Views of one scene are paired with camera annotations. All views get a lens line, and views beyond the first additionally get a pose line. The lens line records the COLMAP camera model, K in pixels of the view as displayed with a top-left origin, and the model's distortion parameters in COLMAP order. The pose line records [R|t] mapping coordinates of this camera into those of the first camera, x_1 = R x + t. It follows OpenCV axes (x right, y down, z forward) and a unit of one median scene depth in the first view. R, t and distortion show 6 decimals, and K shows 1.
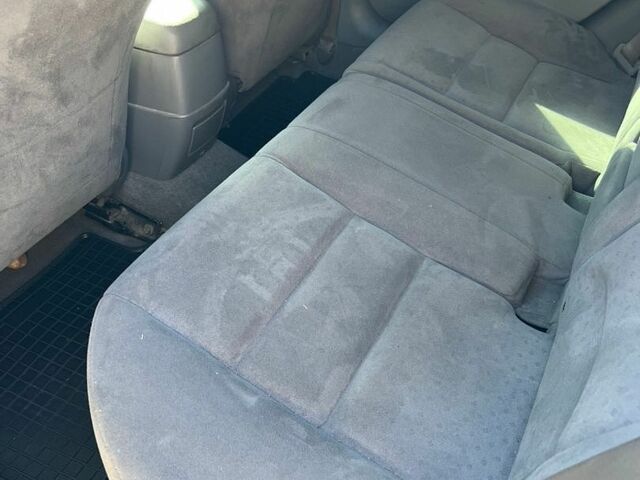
lens RADIAL K [[659.1, 0, 319.2], [0, 659.1, 226.3], [0, 0, 1]] dist [0.016316, -0.054775]
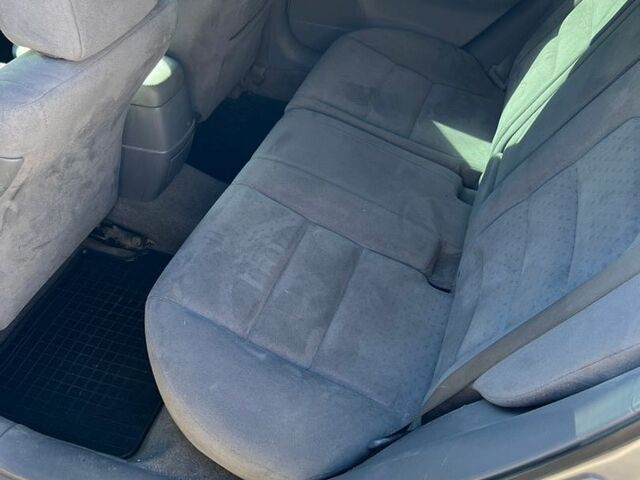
lens RADIAL K [[659.1, 0, 319.2], [0, 659.1, 226.3], [0, 0, 1]] dist [0.016316, -0.054775]
pose [[0.988952, -0.087362, 0.119755, -0.099443], [0.083535, 0.995832, 0.036622, -0.060586], [-0.122455, -0.026214, 0.992128, -0.393888]]
